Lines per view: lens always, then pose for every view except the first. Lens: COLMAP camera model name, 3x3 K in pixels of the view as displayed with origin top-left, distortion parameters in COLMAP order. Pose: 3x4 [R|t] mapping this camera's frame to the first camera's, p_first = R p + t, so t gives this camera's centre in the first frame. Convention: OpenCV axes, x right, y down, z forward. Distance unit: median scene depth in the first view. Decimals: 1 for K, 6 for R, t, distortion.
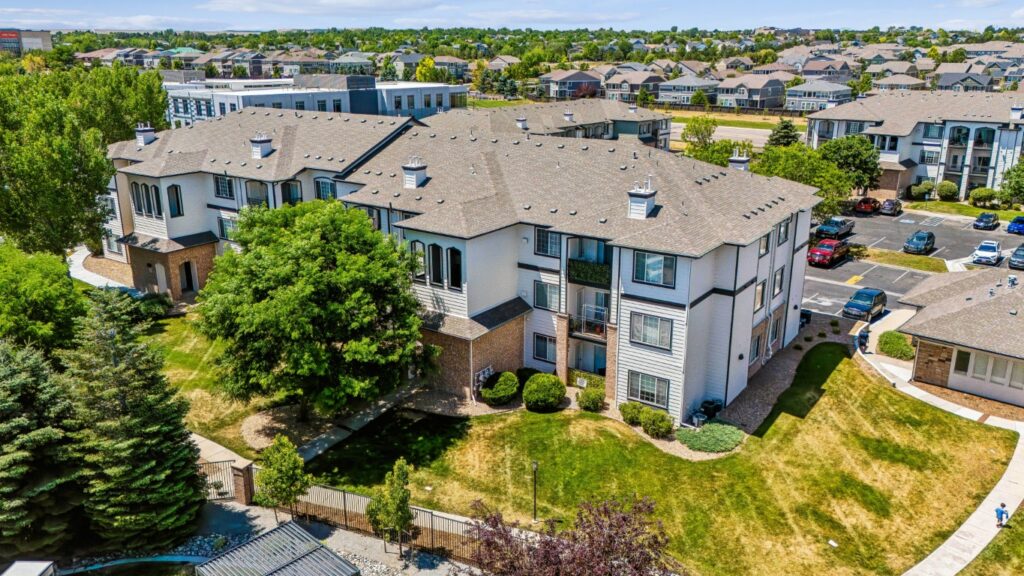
lens RADIAL K [[783.3, 0, 512.0], [0, 783.3, 288.0], [0, 0, 1]] dist [0.039840, -0.004122]
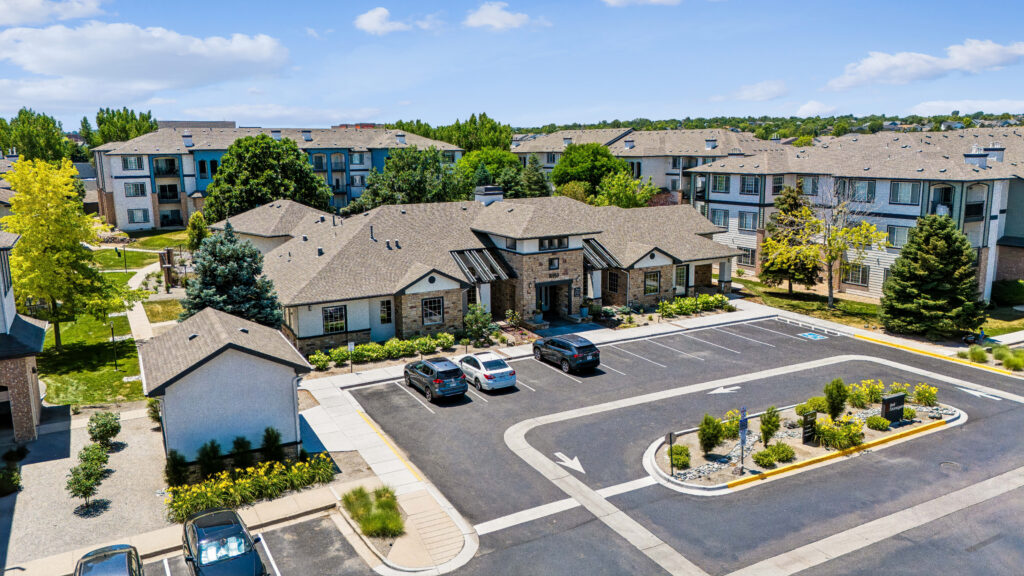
lens RADIAL K [[783.3, 0, 512.0], [0, 783.3, 288.0], [0, 0, 1]] dist [0.039840, -0.004122]
pose [[0.948289, 0.051791, -0.313154, 0.355400], [-0.085867, 0.991669, -0.096016, 0.633913], [0.305572, 0.117940, 0.944836, -1.542714]]
